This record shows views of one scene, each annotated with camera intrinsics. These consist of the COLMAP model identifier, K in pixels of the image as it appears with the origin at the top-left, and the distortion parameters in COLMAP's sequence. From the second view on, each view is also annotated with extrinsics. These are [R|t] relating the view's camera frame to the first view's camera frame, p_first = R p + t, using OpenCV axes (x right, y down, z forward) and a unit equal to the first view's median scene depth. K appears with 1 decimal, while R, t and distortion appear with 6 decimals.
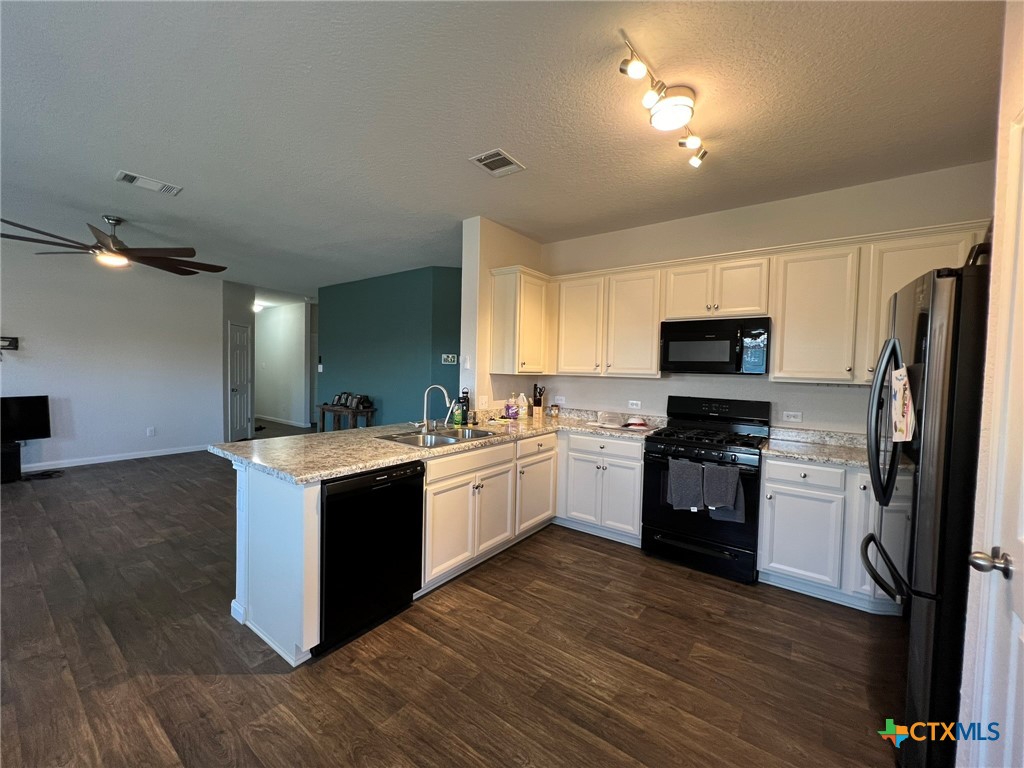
lens RADIAL K [[409.3, 0, 508.9], [0, 409.3, 381.1], [0, 0, 1]] dist [-0.003099, 0.001455]
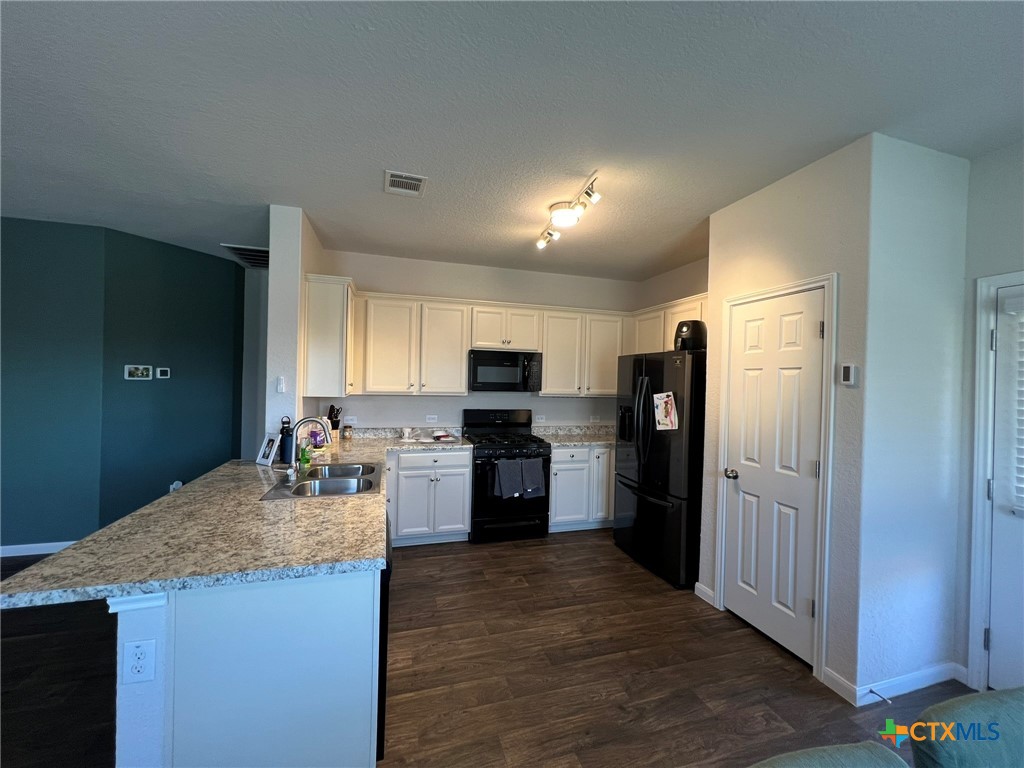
lens RADIAL K [[409.3, 0, 510.0], [0, 409.3, 381.3], [0, 0, 1]] dist [-0.003099, 0.001455]
pose [[0.596349, -0.012454, 0.802629, -0.591108], [0.015568, 0.999871, 0.003947, -0.058995], [-0.802574, 0.010141, 0.596466, 0.204308]]
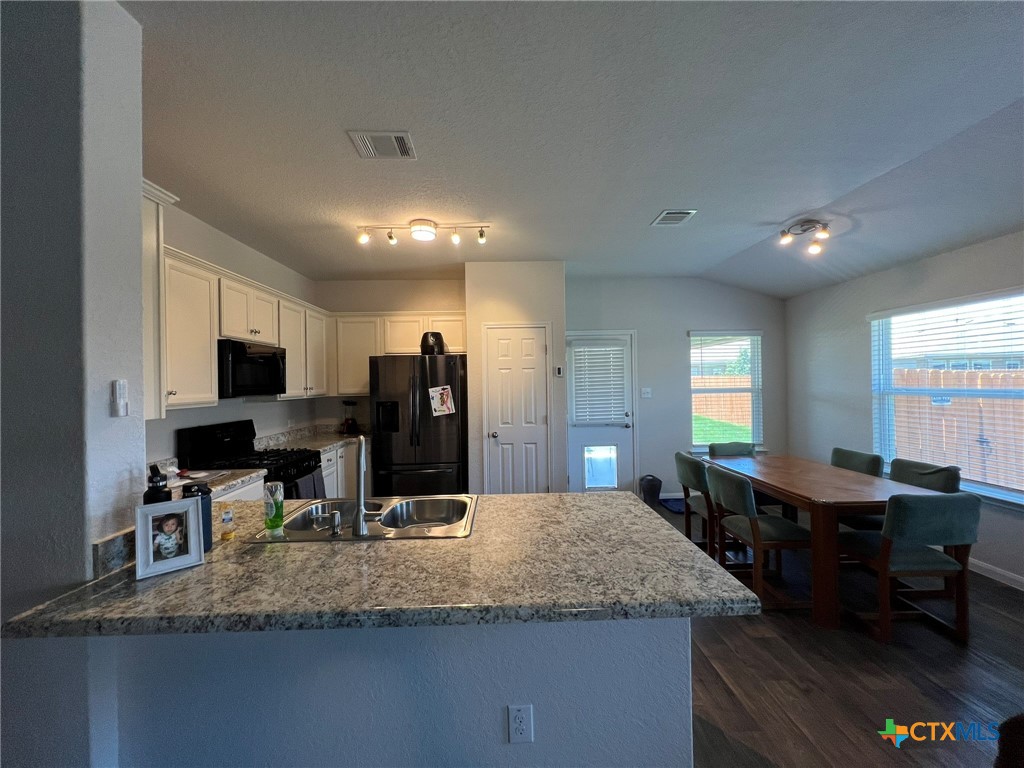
lens RADIAL K [[409.3, 0, 507.8], [0, 409.3, 383.1], [0, 0, 1]] dist [-0.003099, 0.001455]
pose [[-0.614922, -0.015053, 0.788445, -0.731897], [0.025975, 0.998889, 0.039329, -0.079316], [-0.788160, 0.044664, -0.613847, 1.183632]]
